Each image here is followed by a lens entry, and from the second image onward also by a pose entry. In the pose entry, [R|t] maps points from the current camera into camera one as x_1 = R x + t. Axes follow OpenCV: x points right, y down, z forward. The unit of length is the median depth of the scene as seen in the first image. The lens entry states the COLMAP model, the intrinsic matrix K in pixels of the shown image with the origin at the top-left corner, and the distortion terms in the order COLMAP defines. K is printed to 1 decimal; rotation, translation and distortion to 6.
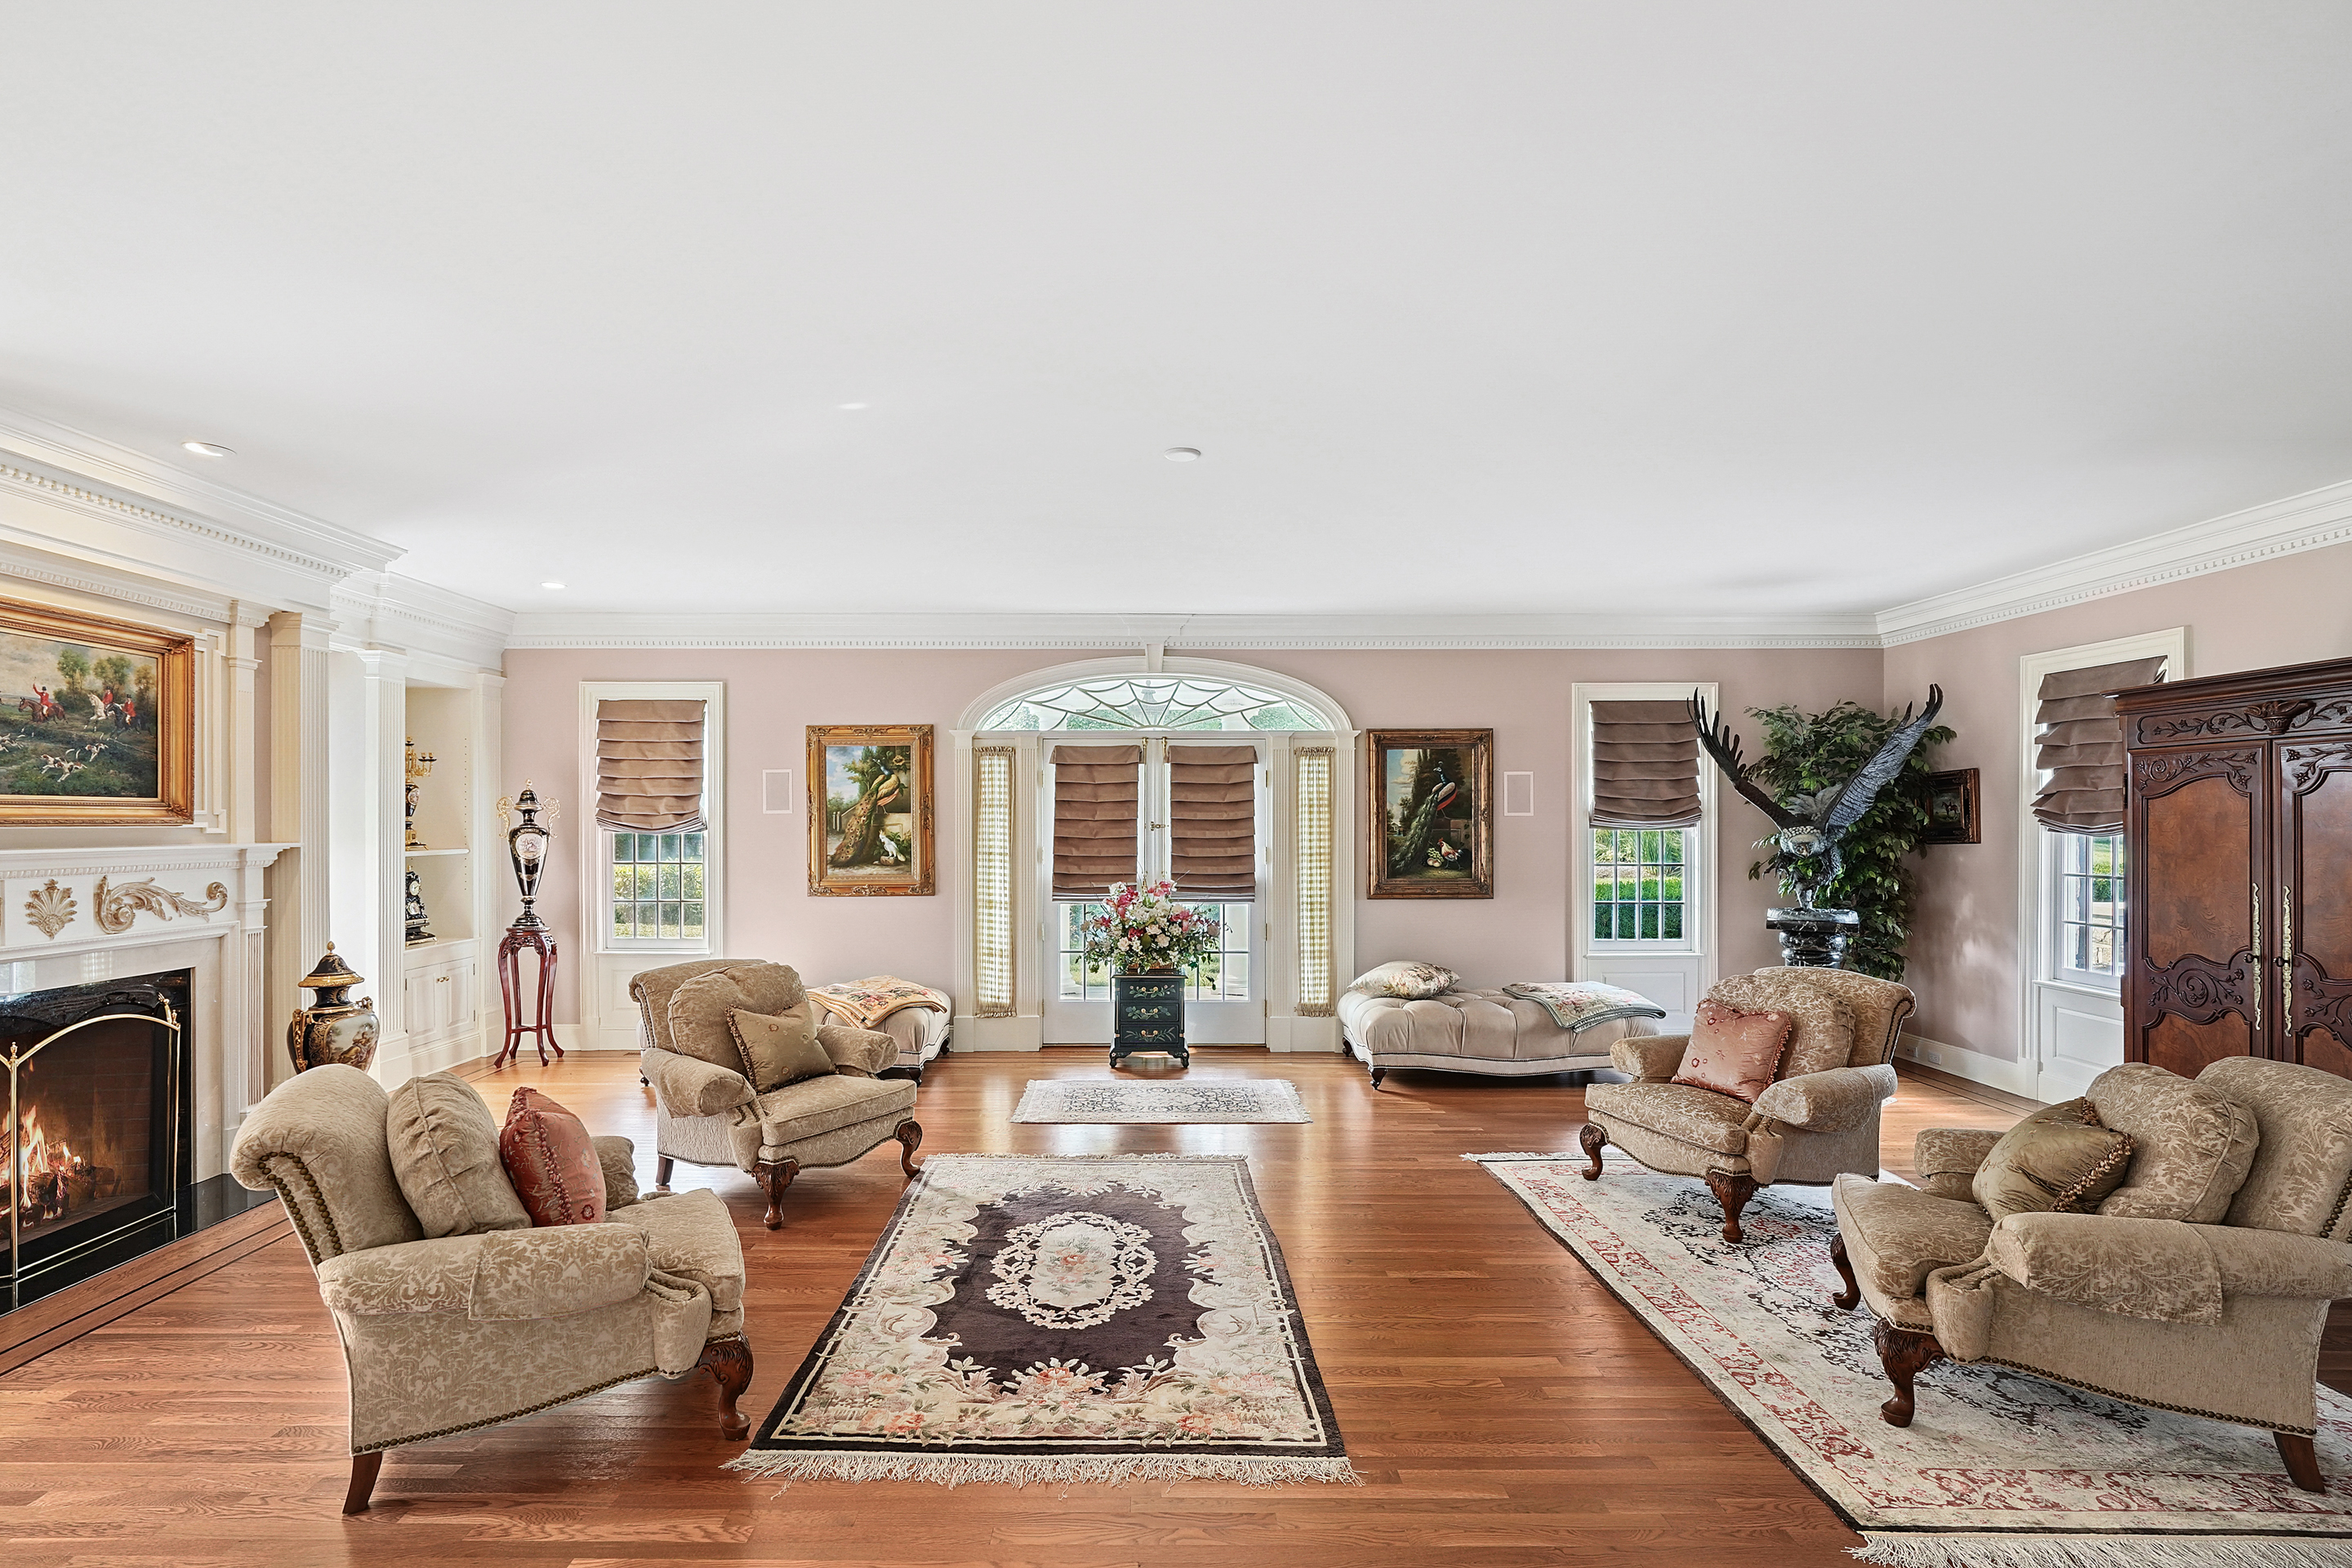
lens RADIAL K [[1078.6, 0, 1141.8], [0, 1078.6, 814.1], [0, 0, 1]] dist [-0.008961, 0.002290]
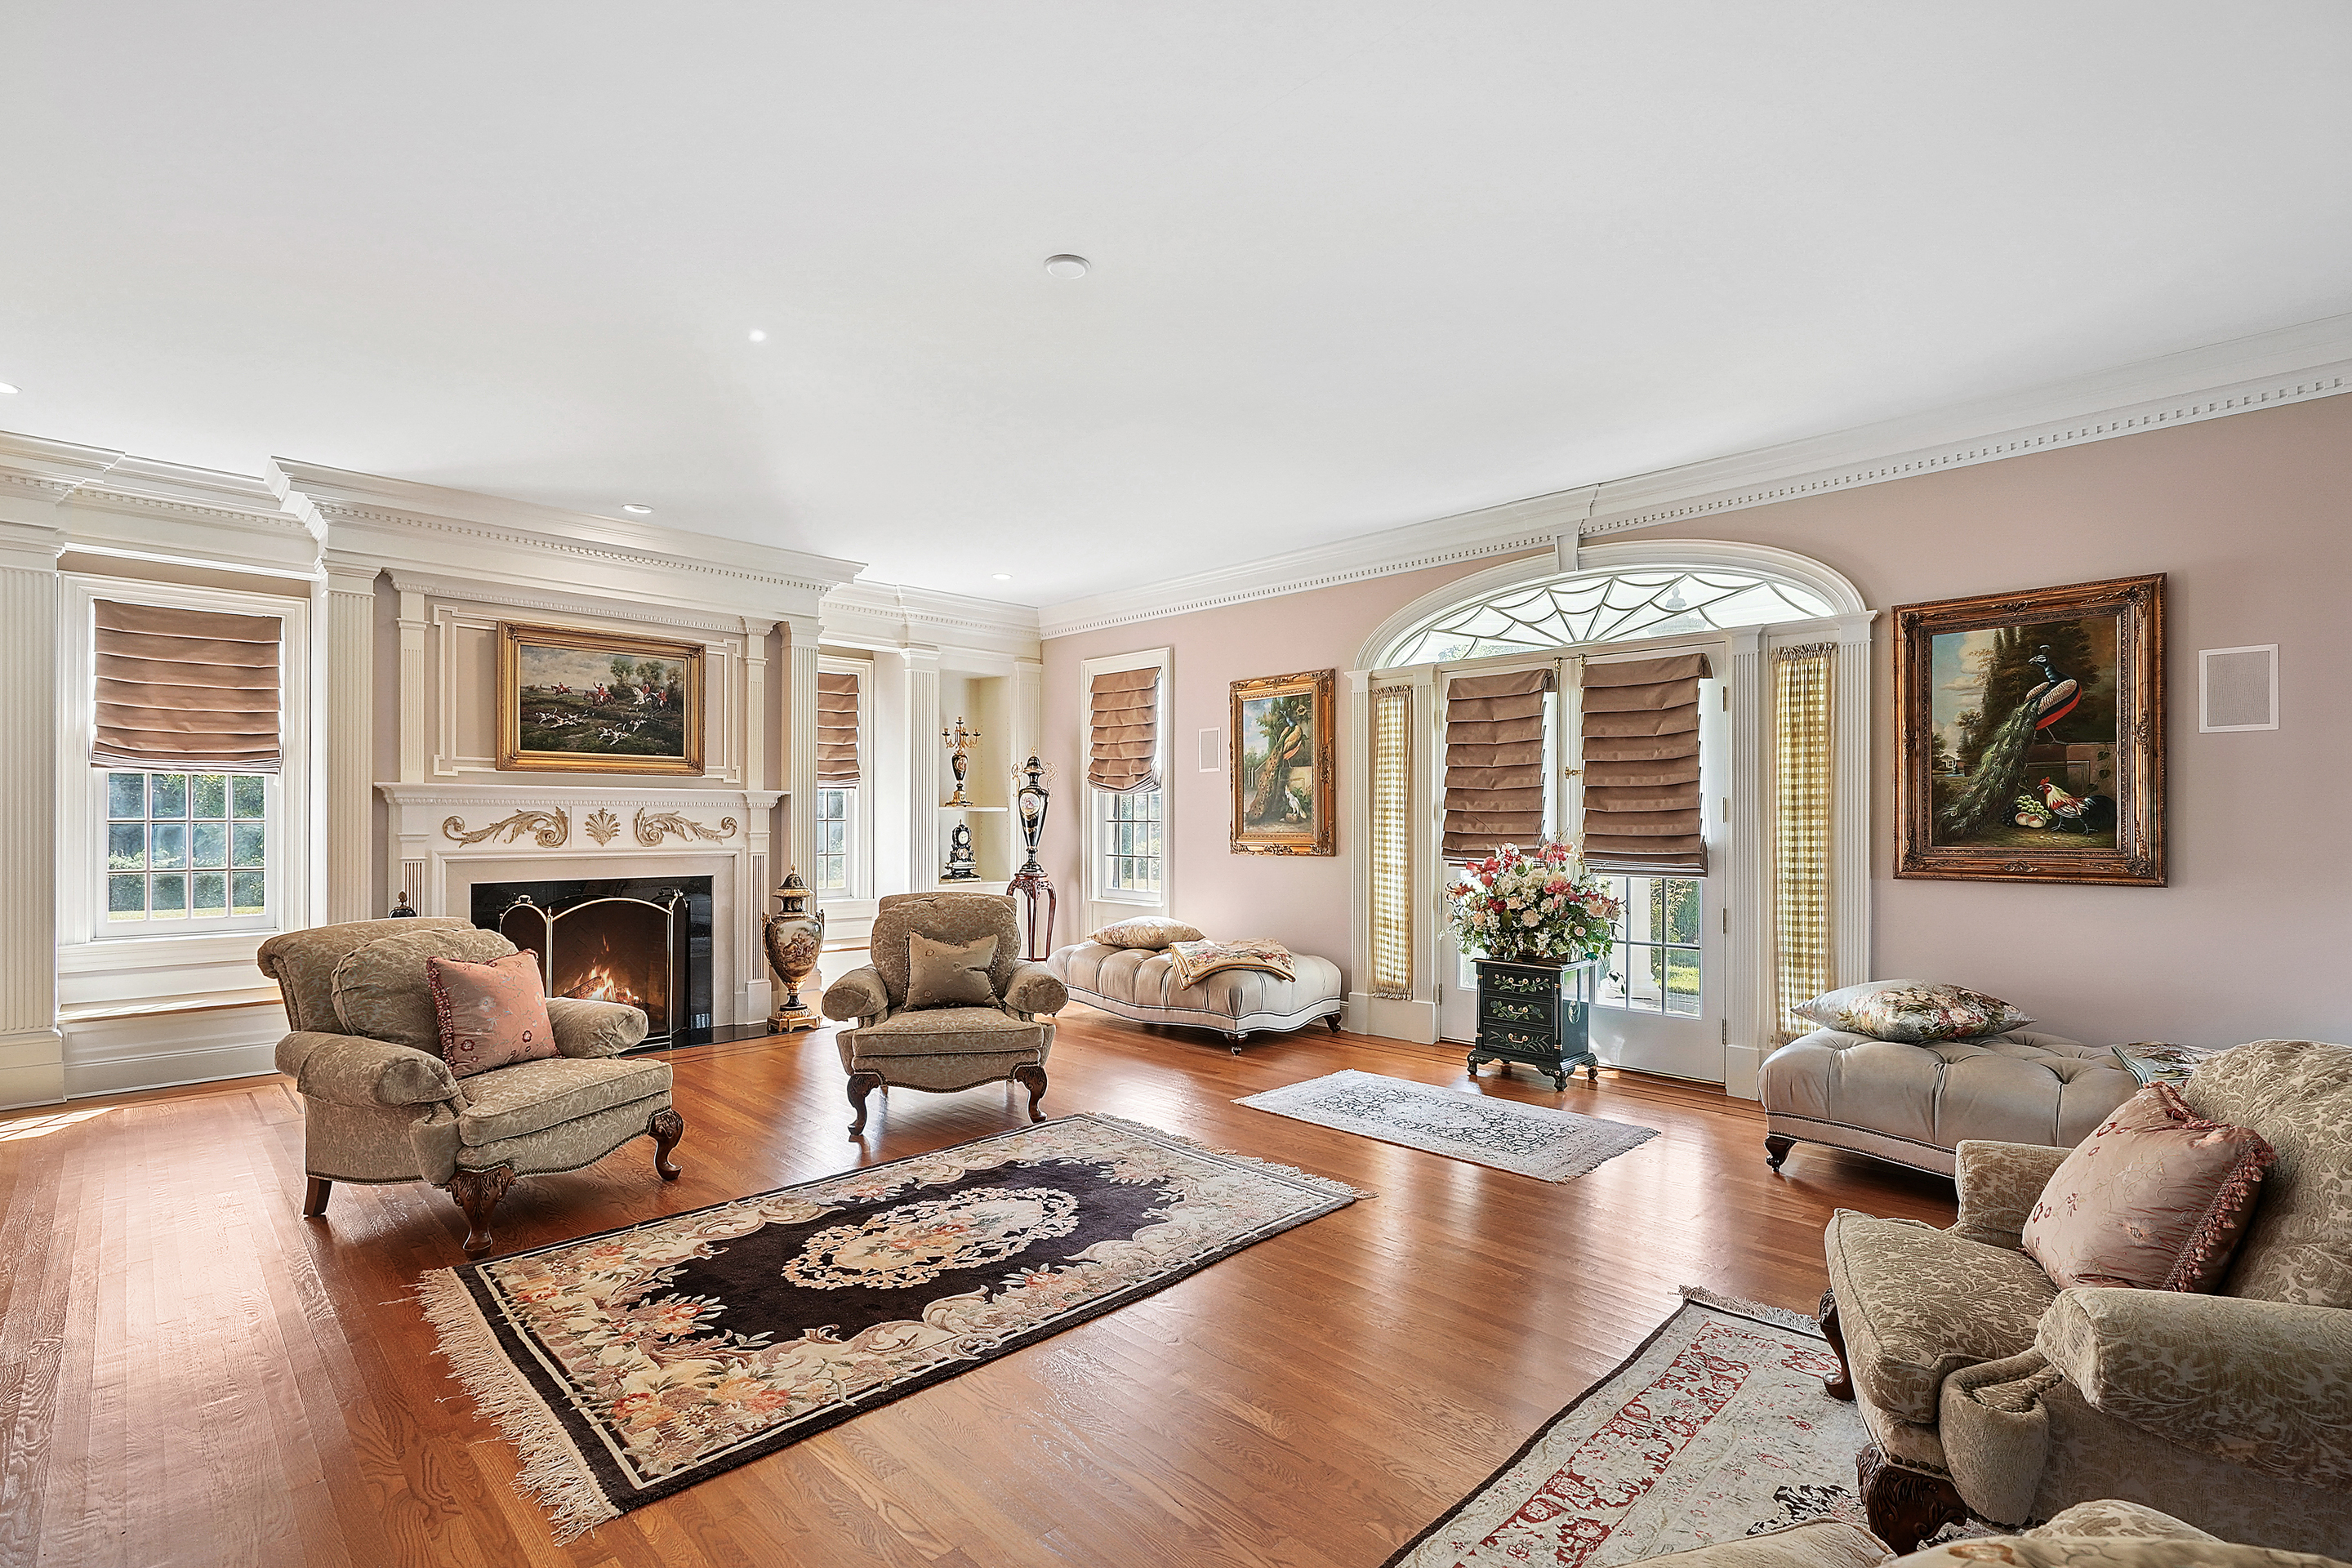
lens RADIAL K [[1078.6, 0, 1172.8], [0, 1078.6, 805.3], [0, 0, 1]] dist [-0.008961, 0.002290]
pose [[0.704212, -0.009079, -0.709932, 0.398385], [0.003897, 0.999953, -0.008922, 0.044998], [0.709979, 0.003516, 0.704214, 0.296708]]
